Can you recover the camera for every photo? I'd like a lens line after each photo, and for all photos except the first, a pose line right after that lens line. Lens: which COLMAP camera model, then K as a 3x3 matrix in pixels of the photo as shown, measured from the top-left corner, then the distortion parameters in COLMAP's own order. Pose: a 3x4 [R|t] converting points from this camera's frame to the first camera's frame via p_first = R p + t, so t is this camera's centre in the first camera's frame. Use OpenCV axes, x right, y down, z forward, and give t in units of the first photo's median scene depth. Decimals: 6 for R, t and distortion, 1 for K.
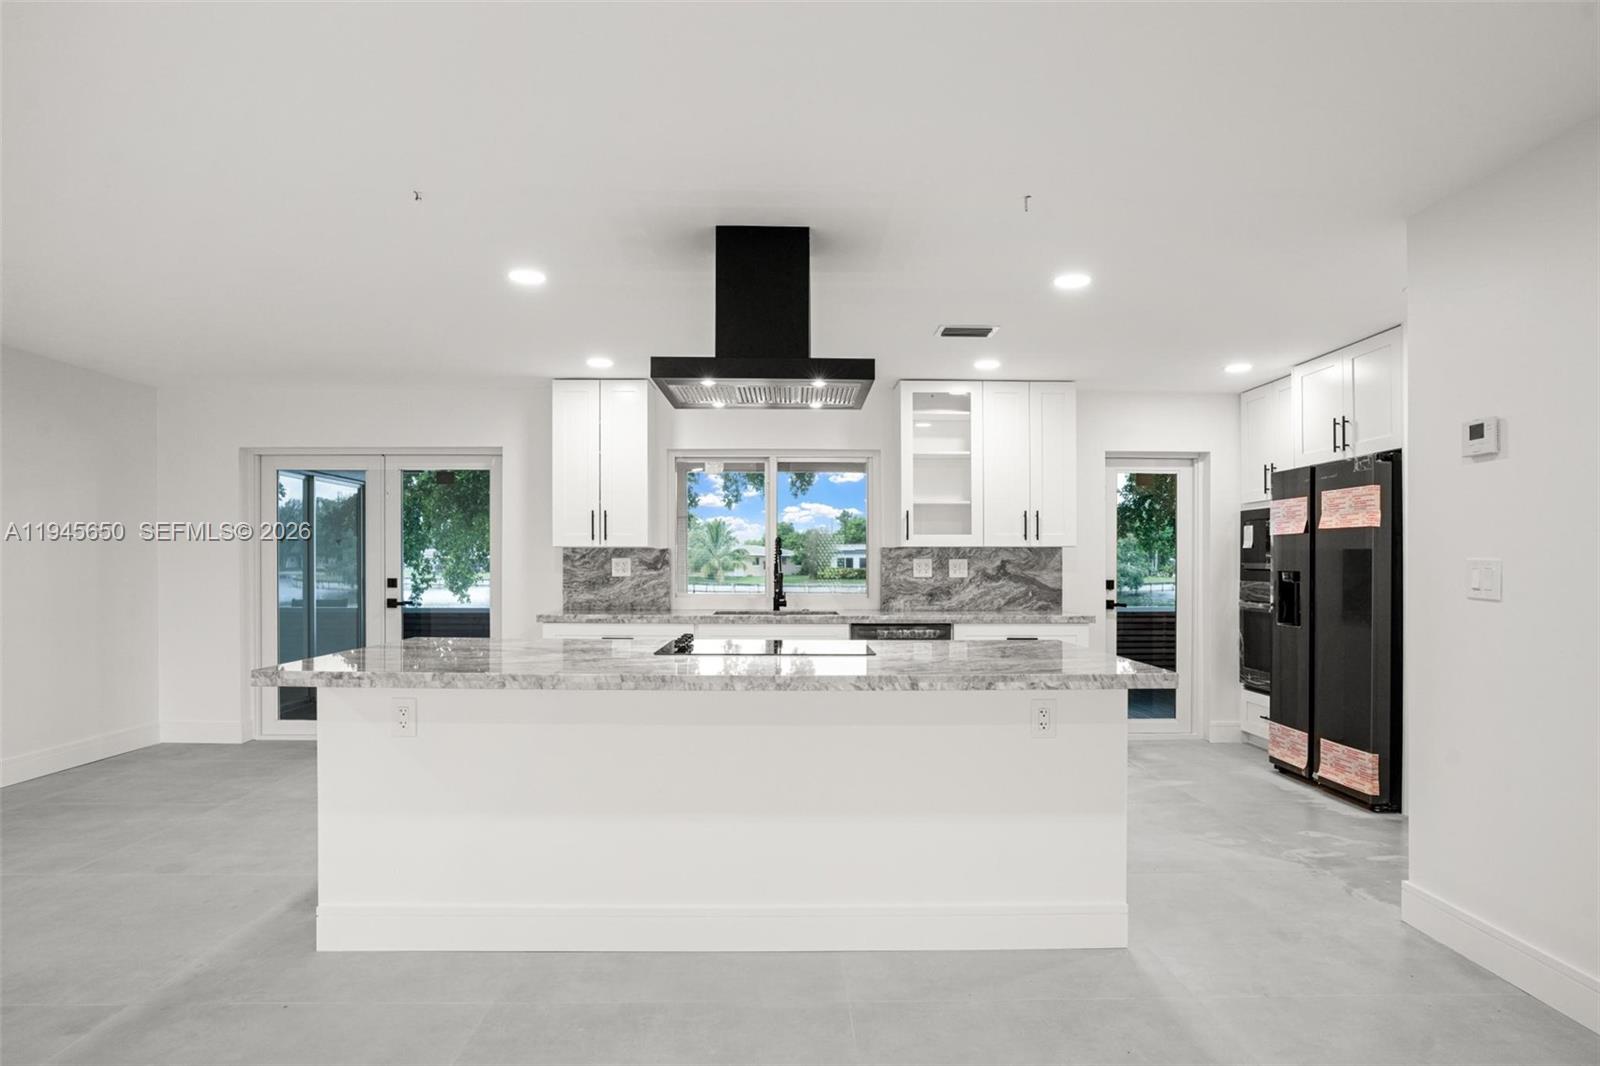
lens RADIAL K [[863.8, 0, 796.0], [0, 863.8, 569.4], [0, 0, 1]] dist [-0.037548, 0.010047]
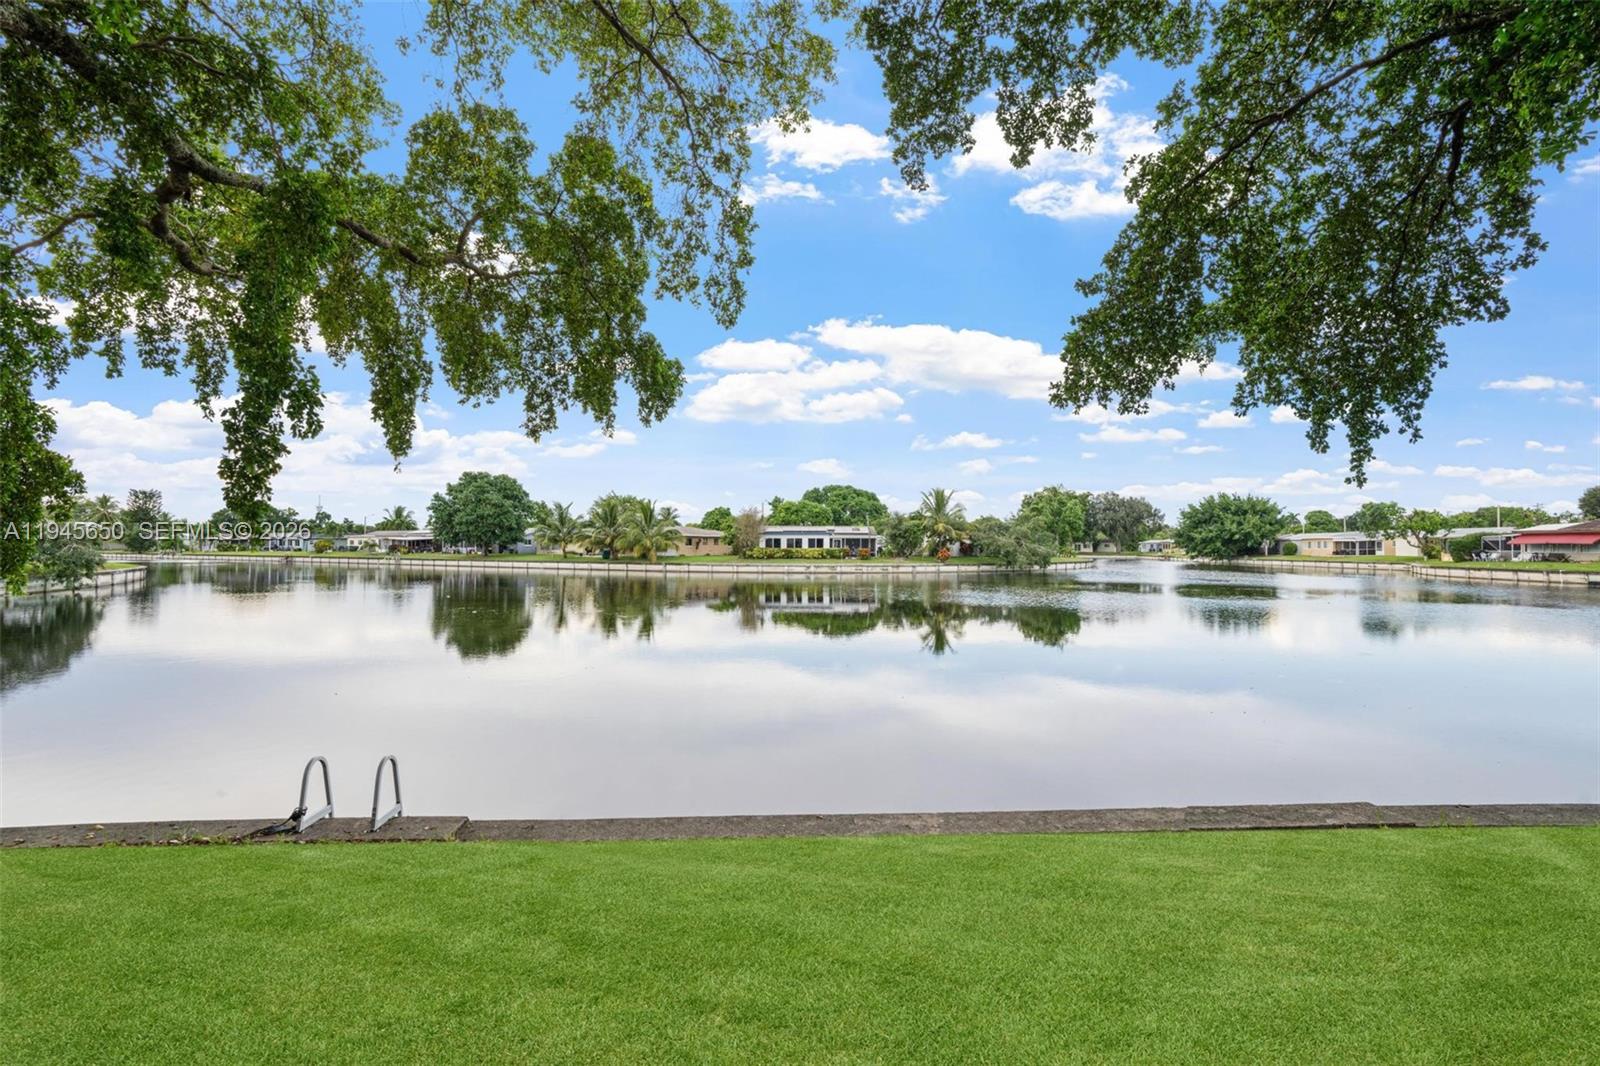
lens RADIAL K [[741.2, 0, 807.6], [0, 741.2, 536.3], [0, 0, 1]] dist [-0.056002, 0.018796]
pose [[0.995587, 0.004097, 0.093758, 0.299298], [-0.002224, 0.999796, -0.020074, 0.040733], [-0.093821, 0.019777, 0.995393, 2.017372]]
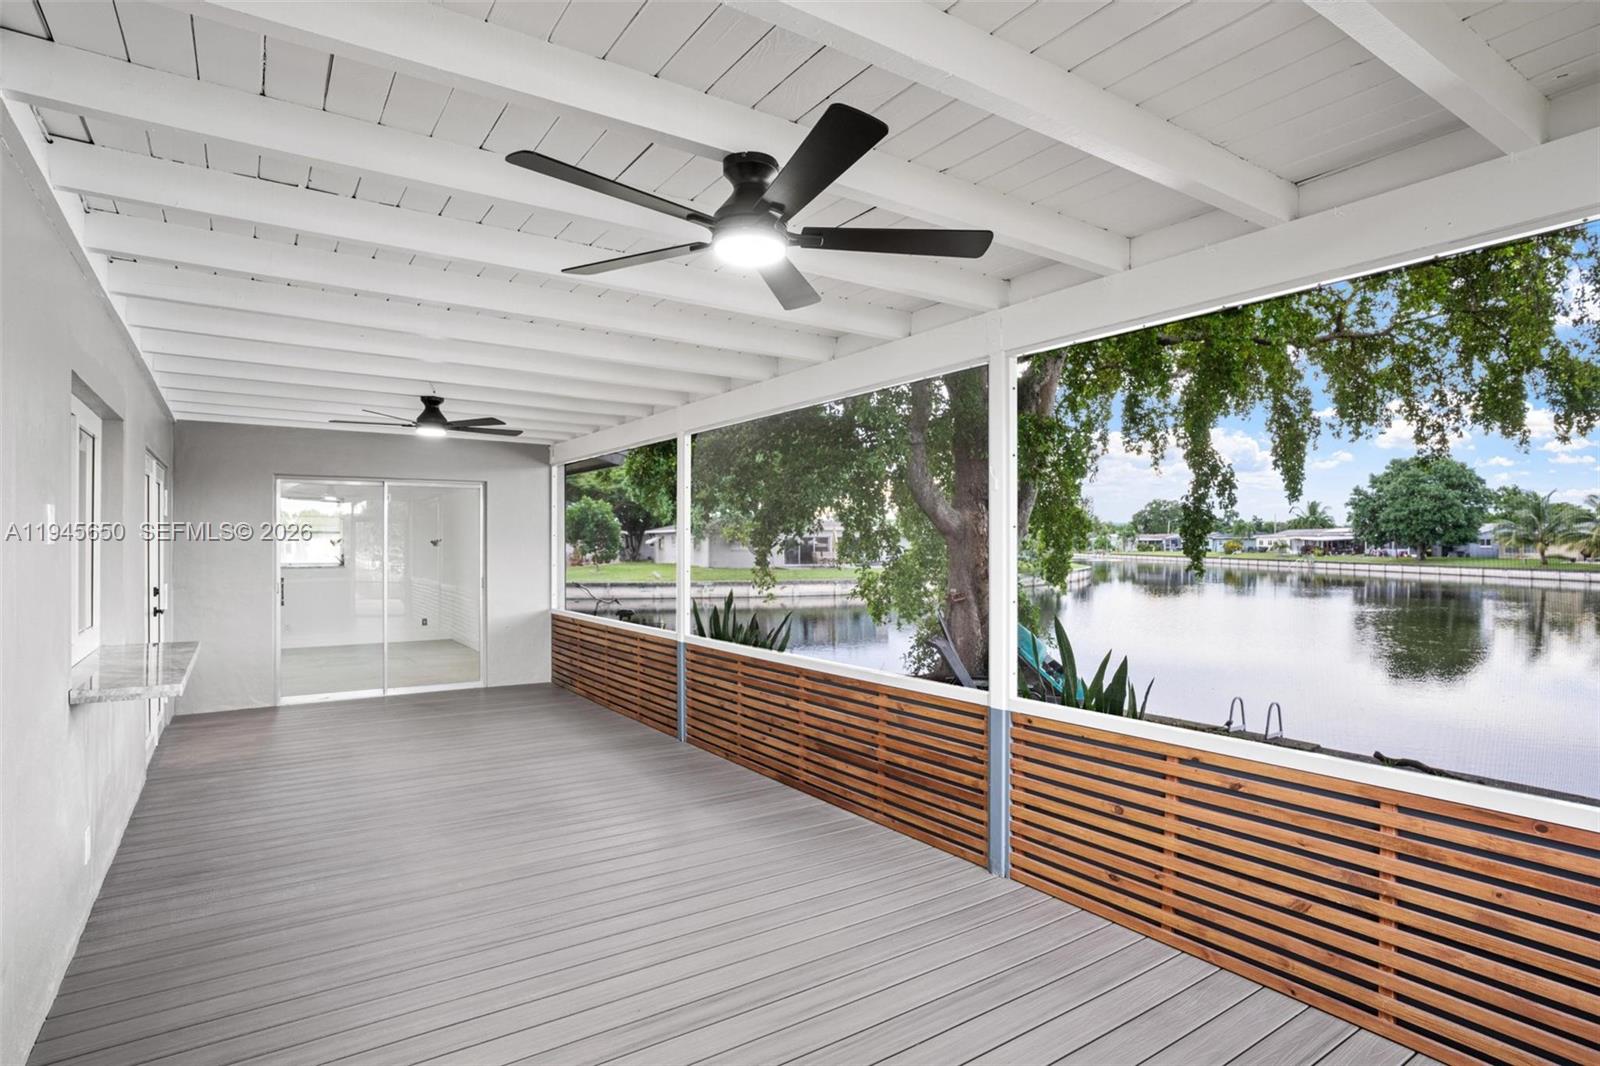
lens RADIAL K [[816.8, 0, 801.5], [0, 816.8, 541.3], [0, 0, 1]] dist [-0.043771, 0.016570]
pose [[0.553590, -0.002888, -0.832785, 0.734546], [-0.005399, 0.999961, -0.007057, -0.038757], [0.832772, 0.008403, 0.553552, 1.173191]]
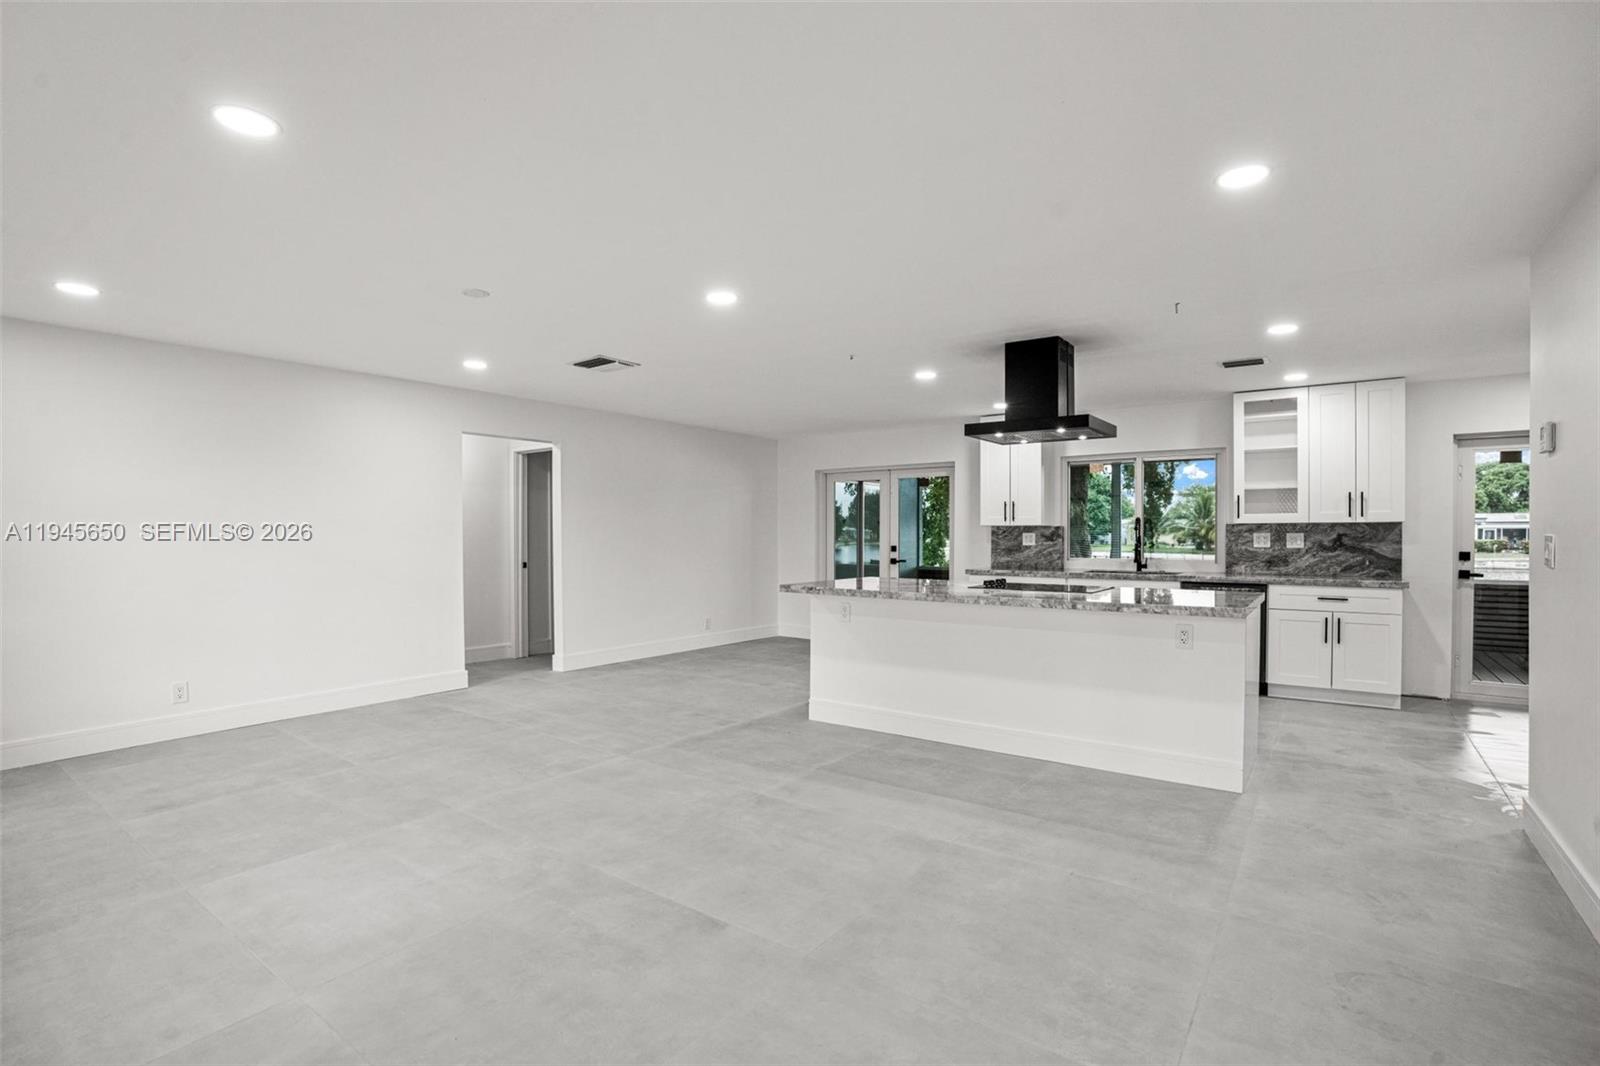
lens RADIAL K [[741.2, 0, 825.4], [0, 741.2, 549.3], [0, 0, 1]] dist [-0.056002, 0.018796]
pose [[0.808890, 0.008878, -0.587894, 0.254700], [-0.001541, 0.999915, 0.012980, -0.001143], [0.587959, -0.009593, 0.808834, -0.217650]]
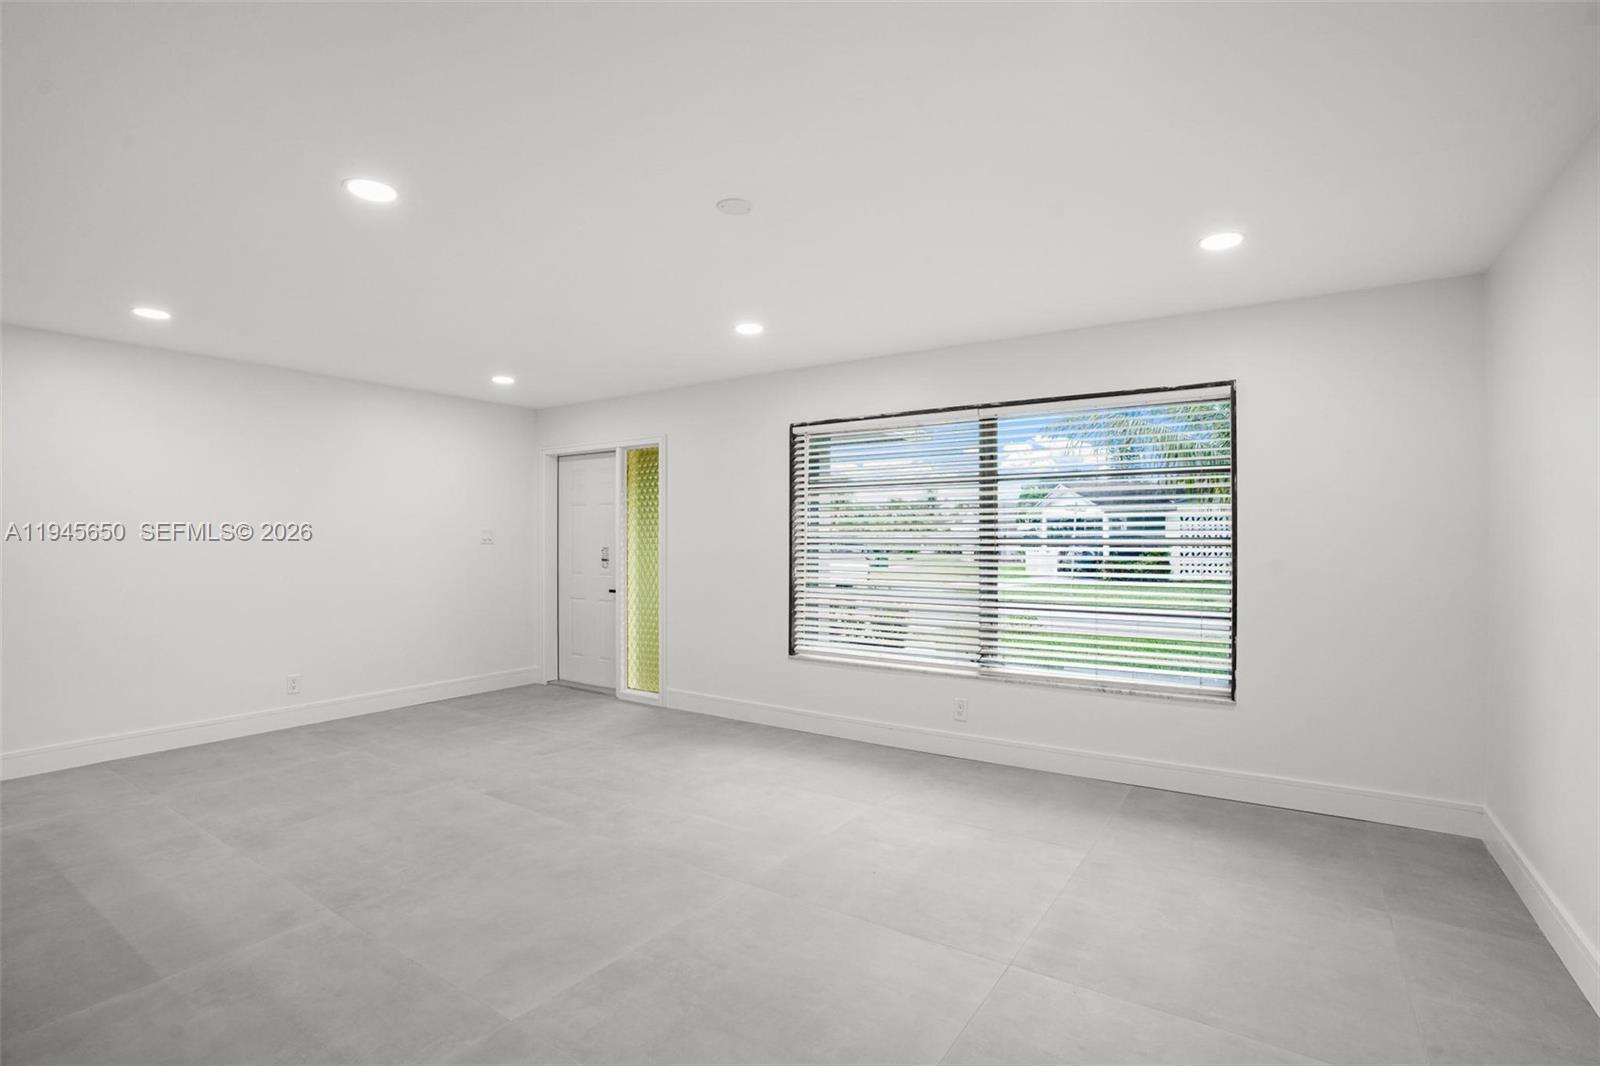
lens RADIAL K [[741.2, 0, 802.4], [0, 741.2, 546.2], [0, 0, 1]] dist [-0.056002, 0.018796]
pose [[-0.811612, -0.009894, 0.584113, -0.598524], [0.001331, 0.999823, 0.018785, -0.012599], [-0.584196, 0.016024, -0.811455, 0.411913]]
